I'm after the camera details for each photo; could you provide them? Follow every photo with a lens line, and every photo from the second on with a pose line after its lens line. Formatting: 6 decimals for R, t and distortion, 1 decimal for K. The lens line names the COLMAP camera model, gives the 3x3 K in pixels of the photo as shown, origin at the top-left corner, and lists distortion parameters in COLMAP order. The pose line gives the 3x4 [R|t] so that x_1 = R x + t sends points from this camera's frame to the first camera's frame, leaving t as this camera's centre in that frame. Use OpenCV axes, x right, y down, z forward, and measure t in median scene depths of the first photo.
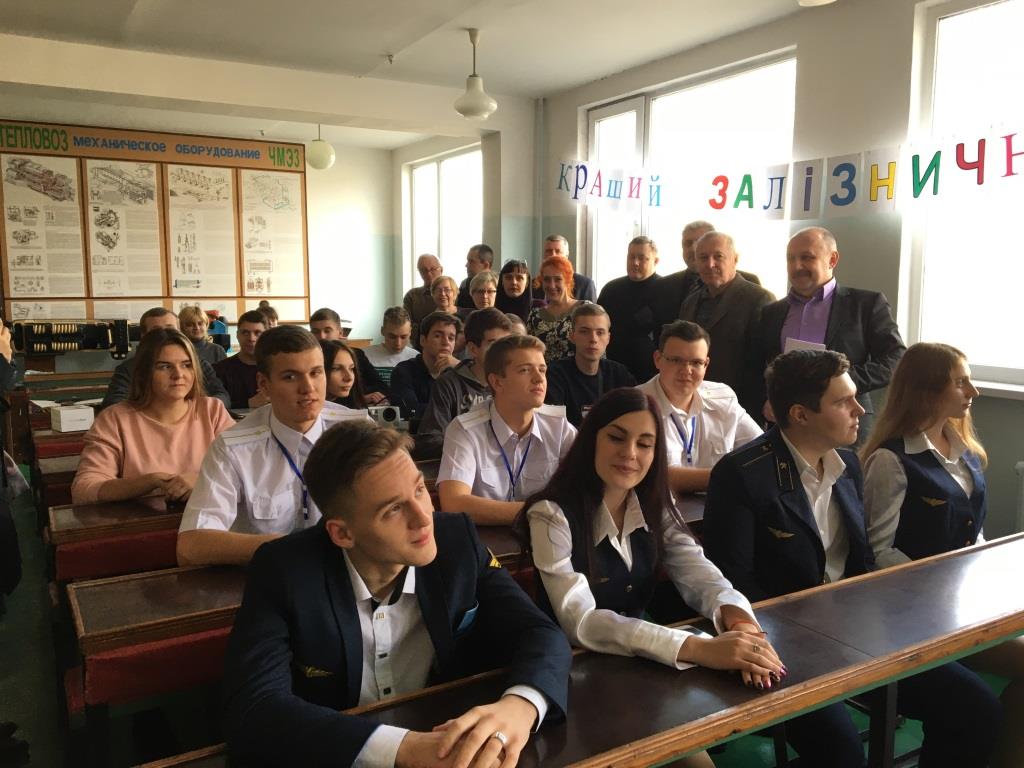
lens RADIAL K [[865.8, 0, 515.3], [0, 865.8, 384.7], [0, 0, 1]] dist [0.063448, -0.085367]
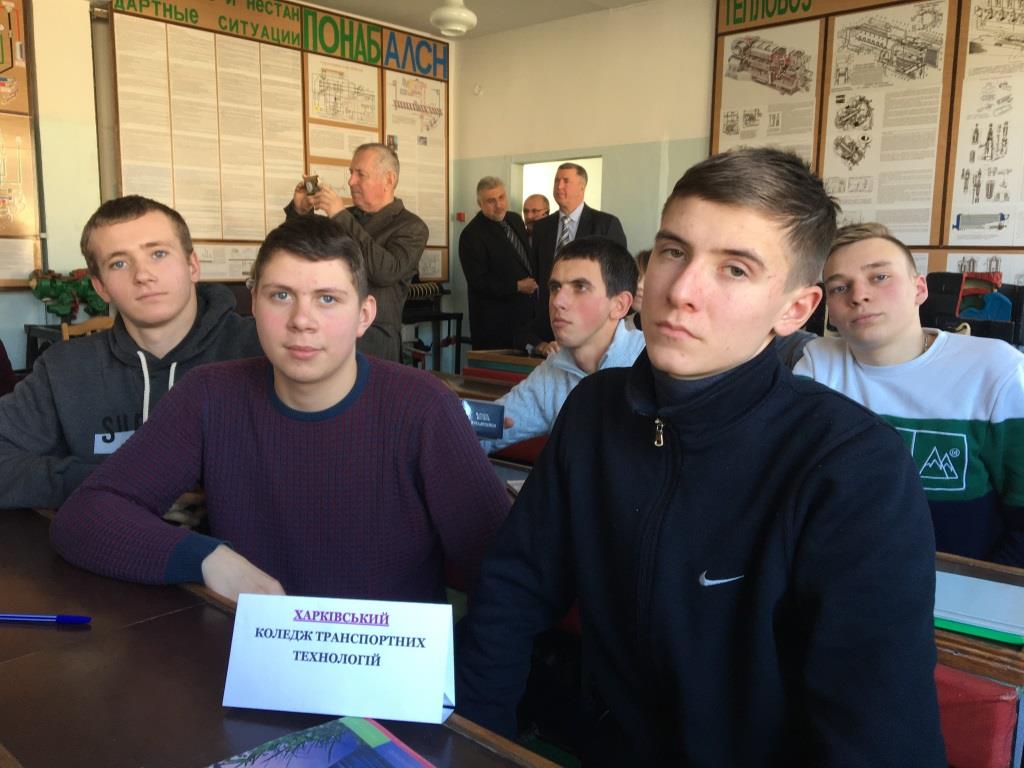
lens RADIAL K [[865.8, 0, 517.6], [0, 865.8, 381.8], [0, 0, 1]] dist [0.063448, -0.085367]
pose [[0.312946, 0.139201, -0.939515, 0.046570], [-0.123489, 0.986768, 0.105069, -0.045208], [0.941709, 0.083138, 0.325995, 0.622938]]
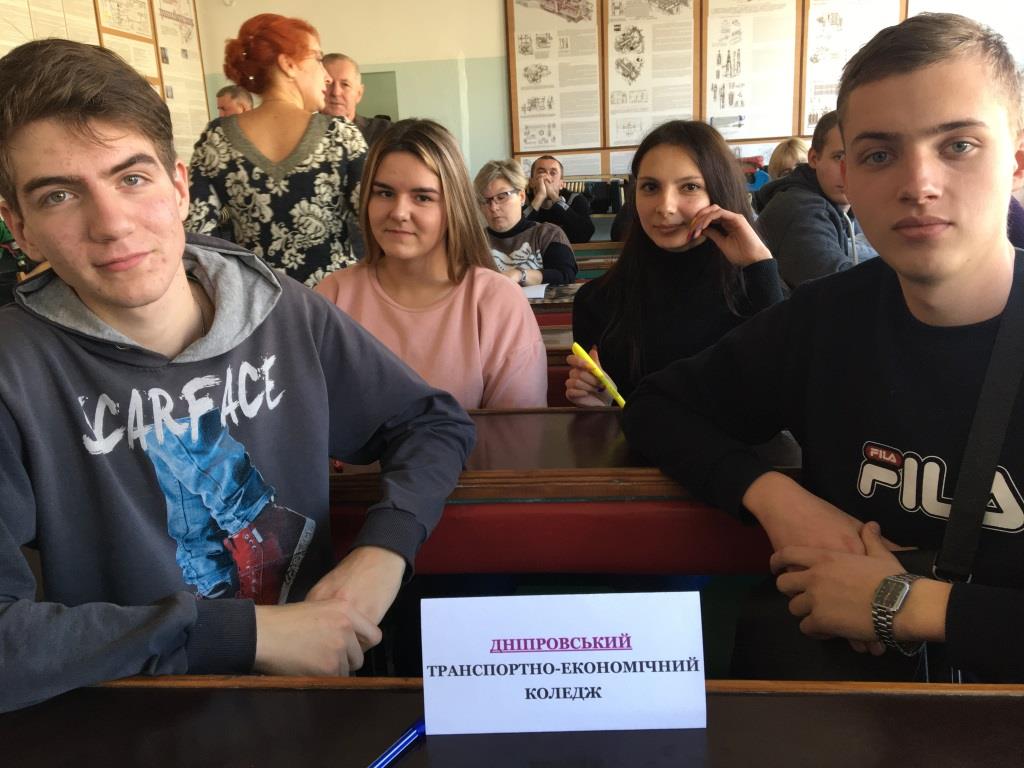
lens RADIAL K [[865.8, 0, 504.8], [0, 865.8, 377.9], [0, 0, 1]] dist [0.063448, -0.085367]
pose [[0.802347, 0.101710, -0.588128, -0.076798], [-0.019254, 0.989271, 0.144816, -0.005615], [0.596548, -0.104869, 0.795697, 0.303819]]
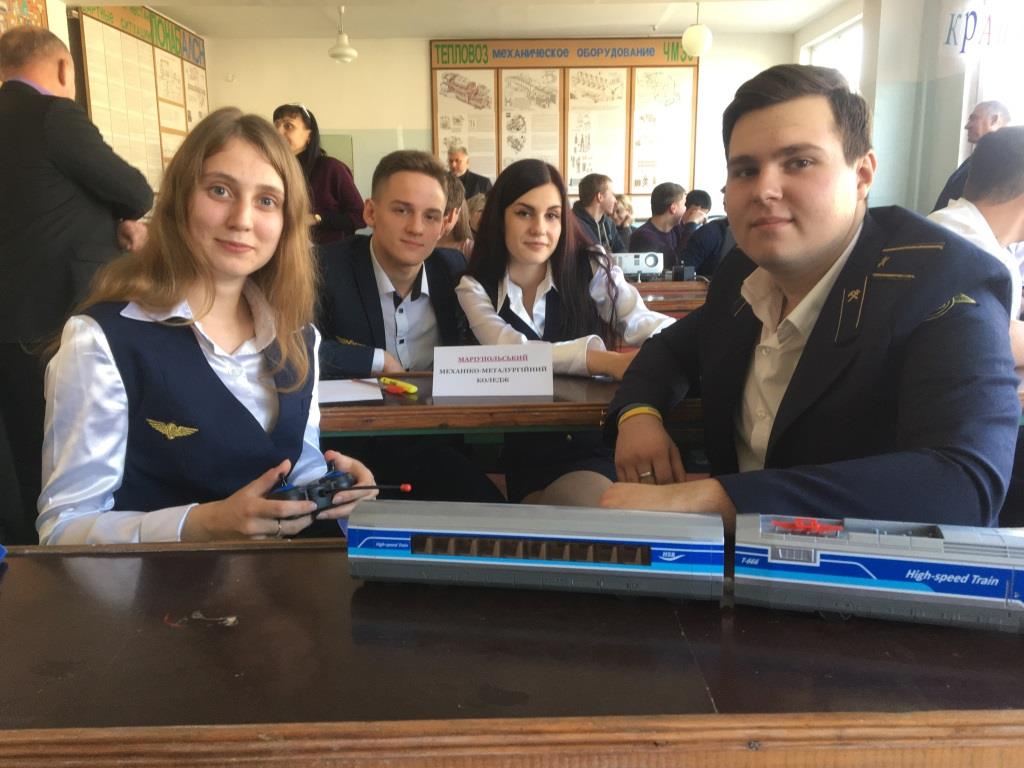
lens RADIAL K [[865.8, 0, 510.8], [0, 865.8, 393.6], [0, 0, 1]] dist [0.063448, -0.085367]
pose [[0.871072, 0.090450, -0.482754, 0.101347], [-0.047314, 0.993779, 0.100823, 0.044144], [0.488870, -0.064983, 0.869933, 0.000394]]
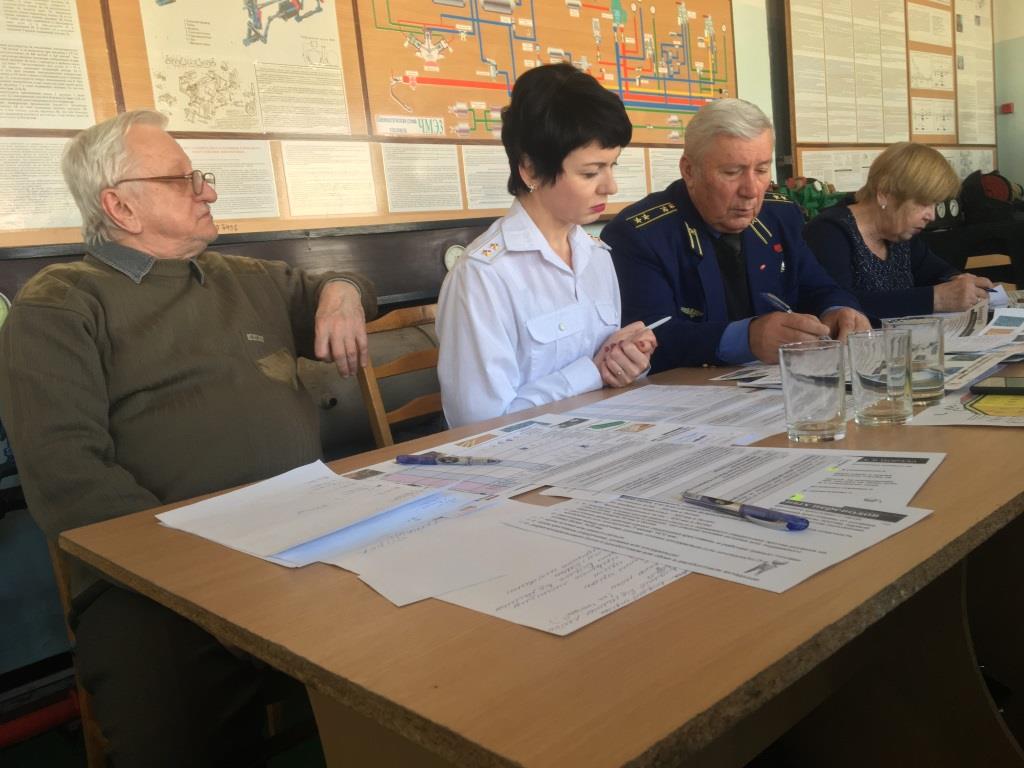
lens RADIAL K [[865.8, 0, 517.1], [0, 865.8, 382.2], [0, 0, 1]] dist [0.063448, -0.085367]
pose [[0.231127, 0.115109, -0.966090, -0.164918], [-0.009554, 0.993197, 0.116054, 0.039007], [0.972877, -0.017594, 0.230655, 0.254530]]
